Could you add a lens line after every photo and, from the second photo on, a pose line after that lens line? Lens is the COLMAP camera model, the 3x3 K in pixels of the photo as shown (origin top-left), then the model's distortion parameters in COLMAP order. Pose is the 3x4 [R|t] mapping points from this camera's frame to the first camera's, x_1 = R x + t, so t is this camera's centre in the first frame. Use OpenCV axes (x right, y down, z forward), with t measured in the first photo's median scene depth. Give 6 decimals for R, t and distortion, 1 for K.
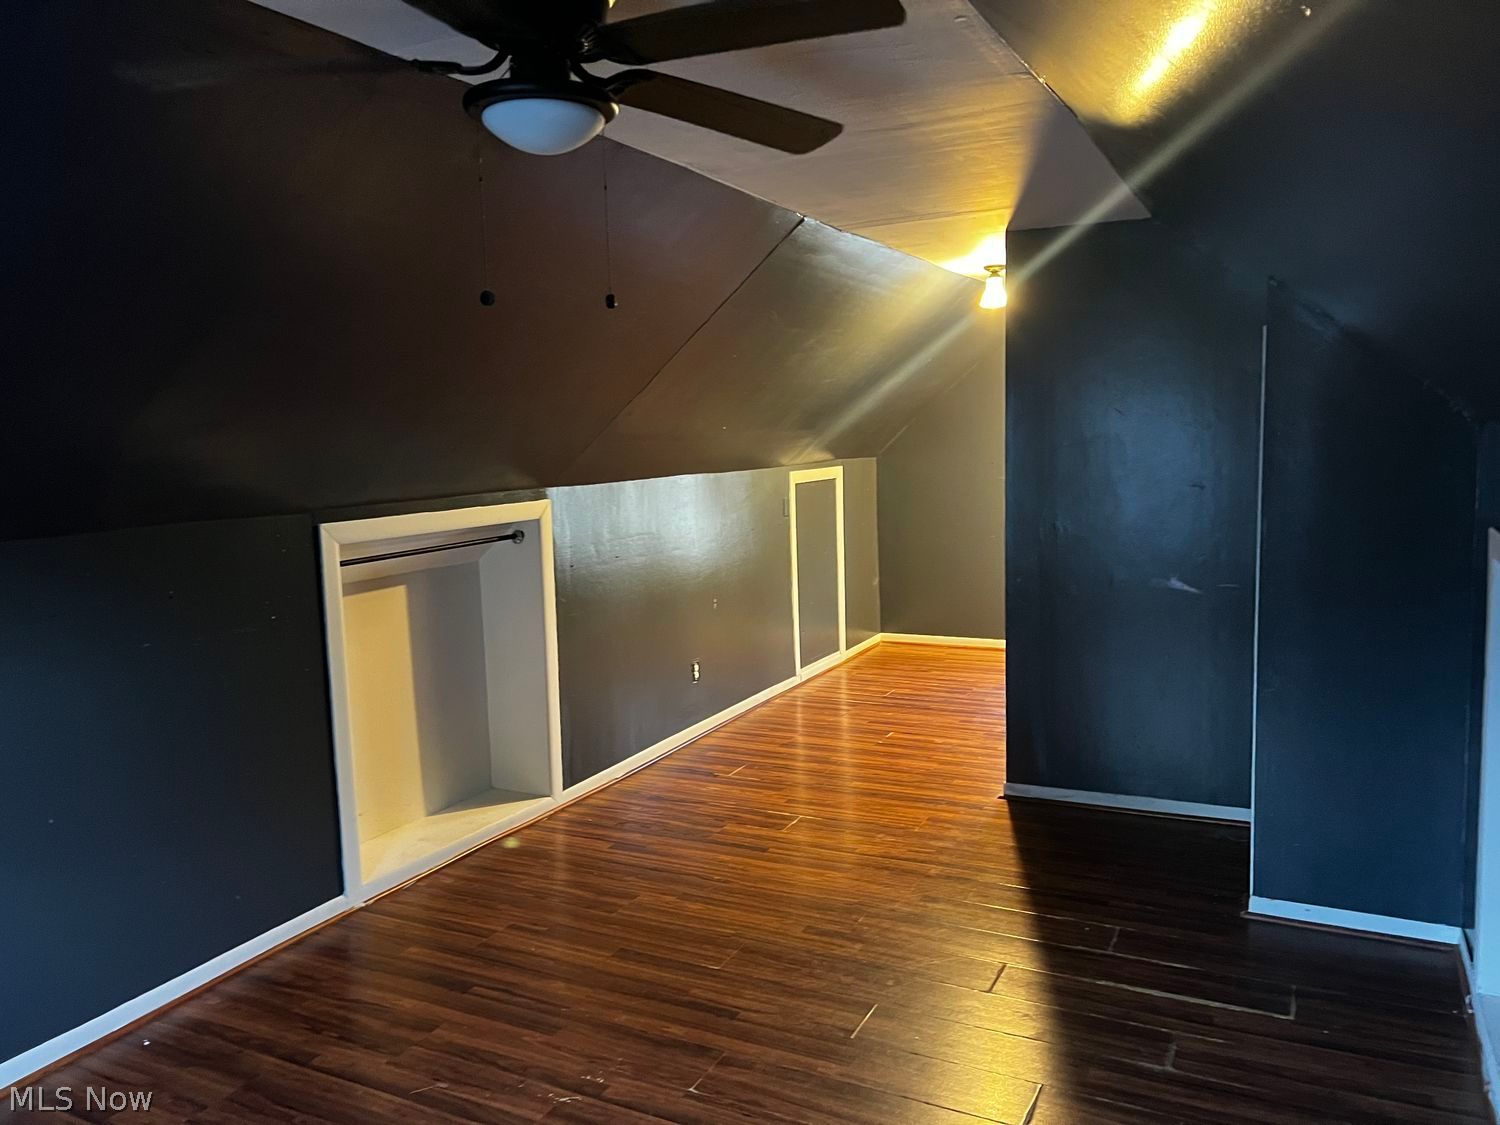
lens RADIAL K [[1133.4, 0, 751.5], [0, 1133.4, 565.7], [0, 0, 1]] dist [0.070547, -0.073151]
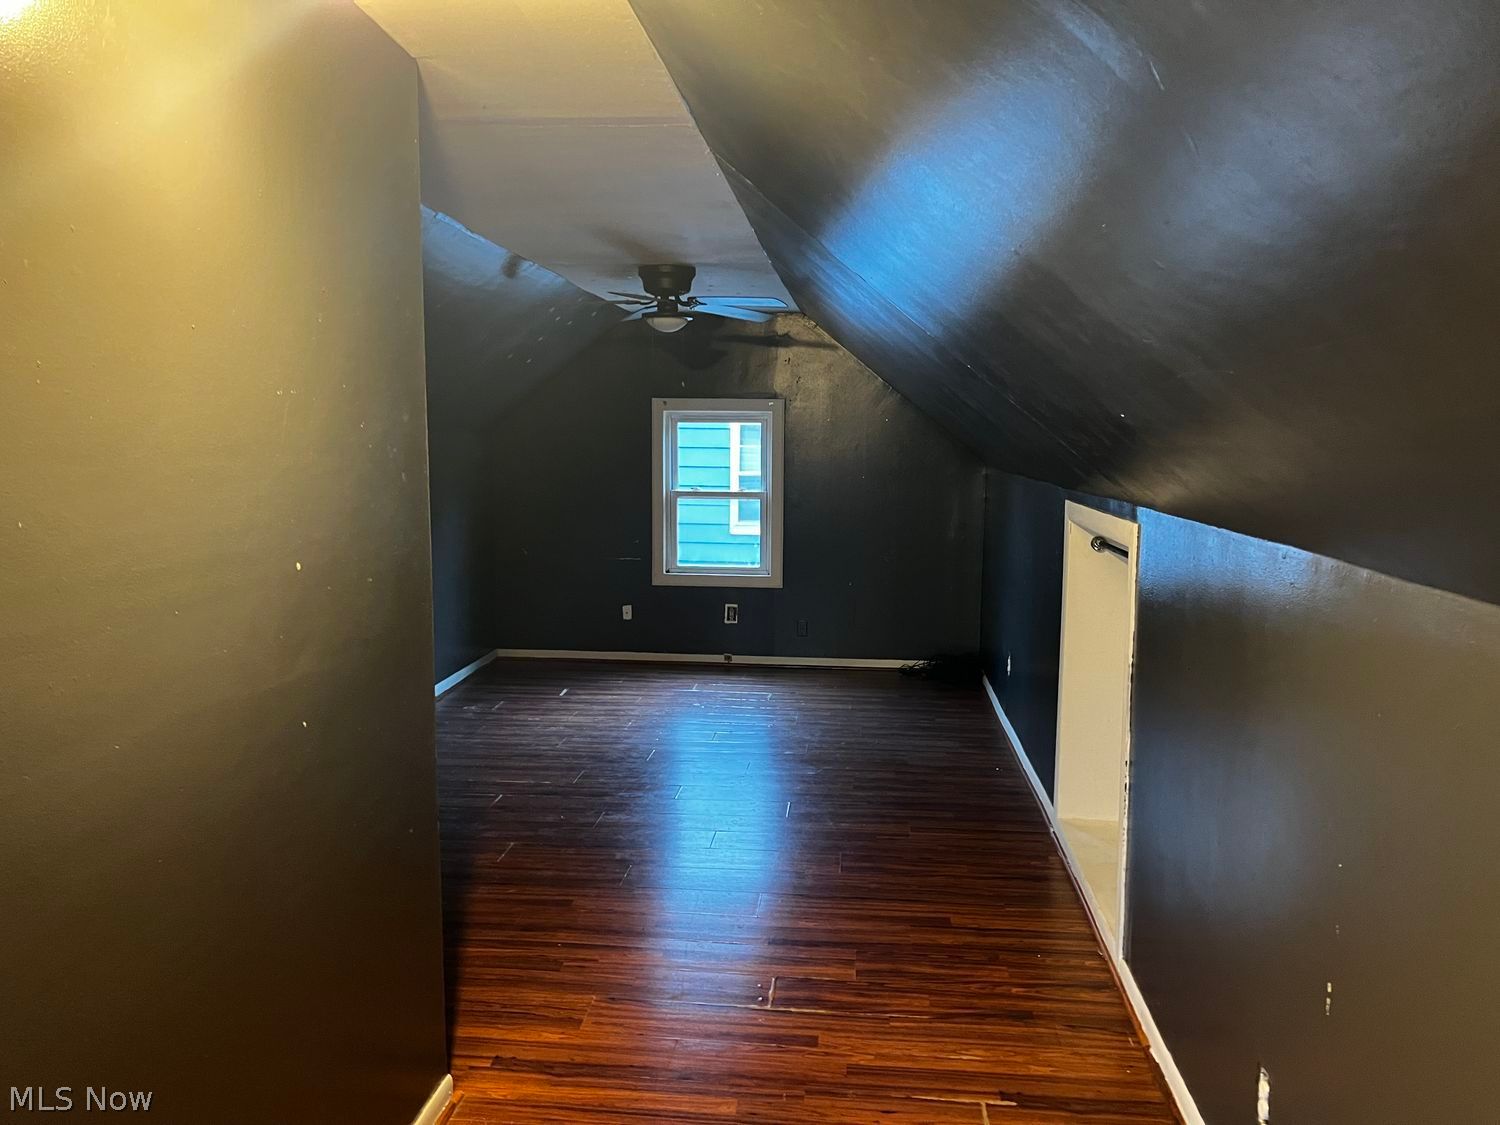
lens RADIAL K [[1133.4, 0, 751.4], [0, 1133.4, 560.5], [0, 0, 1]] dist [0.070547, -0.073151]
pose [[-0.935812, 0.067216, -0.346033, 0.268493], [-0.011734, 0.975167, 0.221158, -0.184687], [0.352305, 0.211022, -0.911784, 1.553631]]
